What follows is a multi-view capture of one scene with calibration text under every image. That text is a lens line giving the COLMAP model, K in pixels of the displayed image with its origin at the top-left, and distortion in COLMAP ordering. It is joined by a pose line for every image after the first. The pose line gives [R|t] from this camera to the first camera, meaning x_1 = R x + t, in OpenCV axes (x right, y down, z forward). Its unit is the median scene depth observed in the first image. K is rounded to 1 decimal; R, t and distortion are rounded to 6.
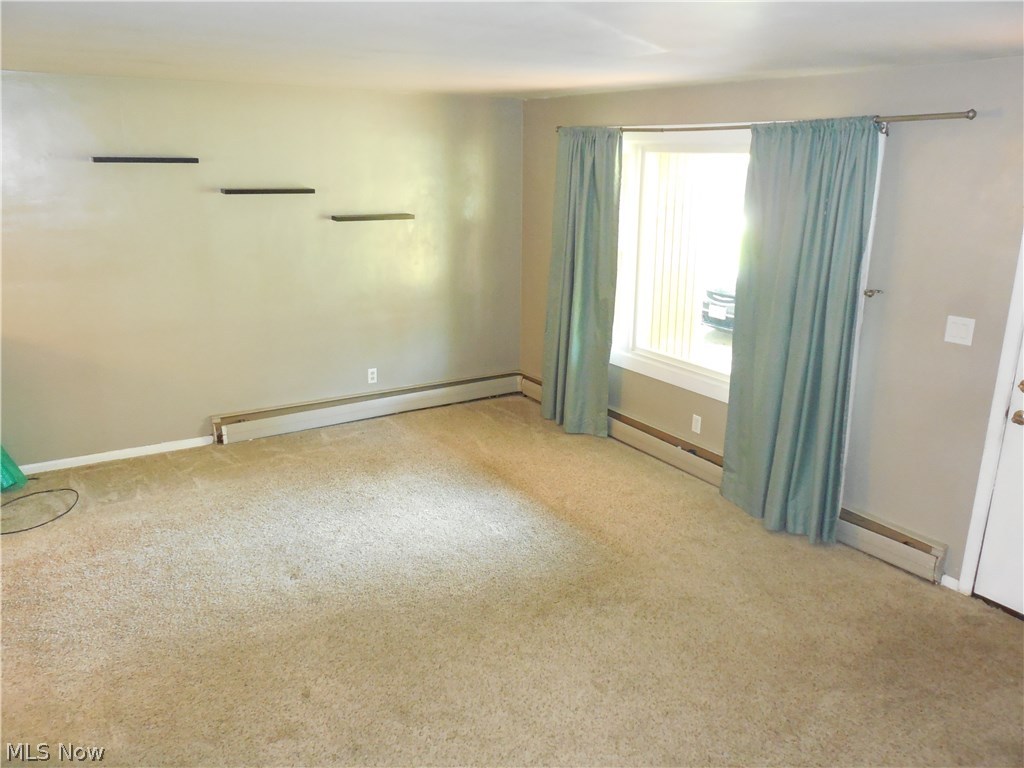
lens RADIAL K [[792.0, 0, 512.0], [0, 792.0, 384.0], [0, 0, 1]] dist [-0.071774, 0.082680]
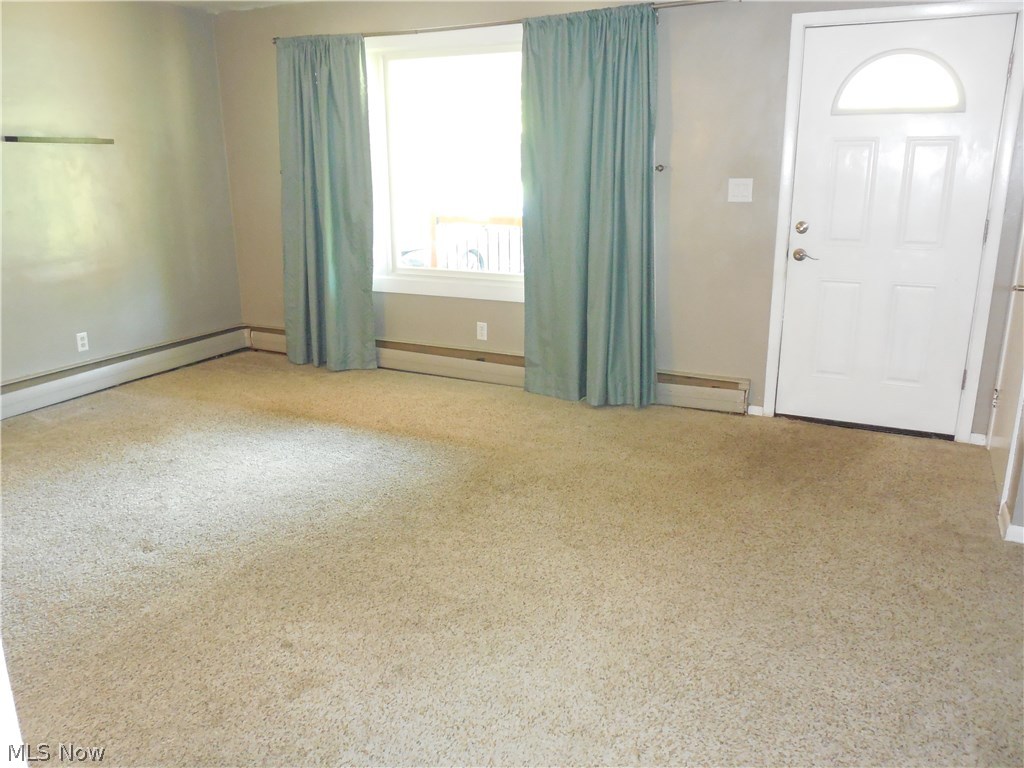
lens RADIAL K [[798.4, 0, 512.0], [0, 798.4, 384.0], [0, 0, 1]] dist [-0.087195, 0.091083]
pose [[0.858183, -0.156141, 0.489021, -0.252931], [0.155031, 0.986970, 0.043068, 0.083802], [-0.489374, 0.038853, 0.871208, 0.112300]]
